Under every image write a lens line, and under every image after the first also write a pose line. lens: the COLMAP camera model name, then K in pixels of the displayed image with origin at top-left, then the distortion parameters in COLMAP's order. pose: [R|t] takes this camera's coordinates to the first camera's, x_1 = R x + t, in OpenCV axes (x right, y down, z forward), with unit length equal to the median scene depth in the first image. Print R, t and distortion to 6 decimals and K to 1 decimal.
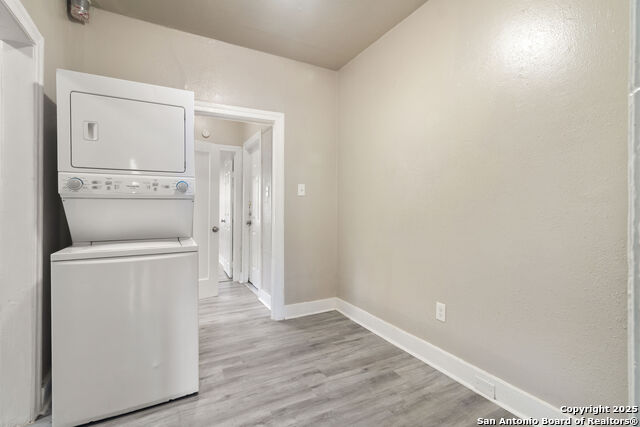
lens RADIAL K [[296.4, 0, 320.1], [0, 296.4, 205.2], [0, 0, 1]] dist [-0.001075, 0.000060]
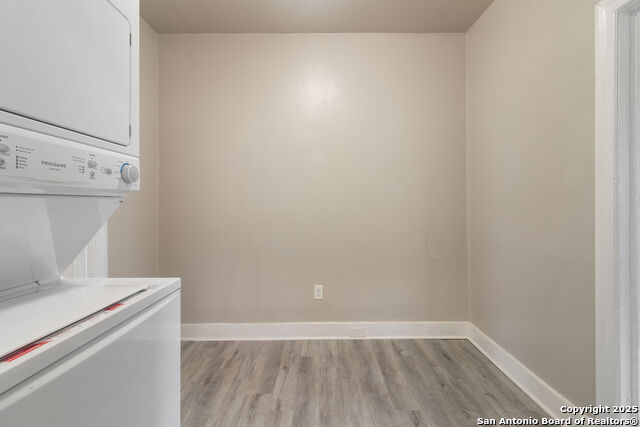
lens RADIAL K [[296.4, 0, 320.1], [0, 296.4, 205.2], [0, 0, 1]] dist [-0.001075, 0.000060]
pose [[0.472447, -0.004744, 0.881346, -0.696817], [0.002606, 0.999989, 0.003985, -0.007948], [-0.881355, 0.000414, 0.472454, 0.422434]]
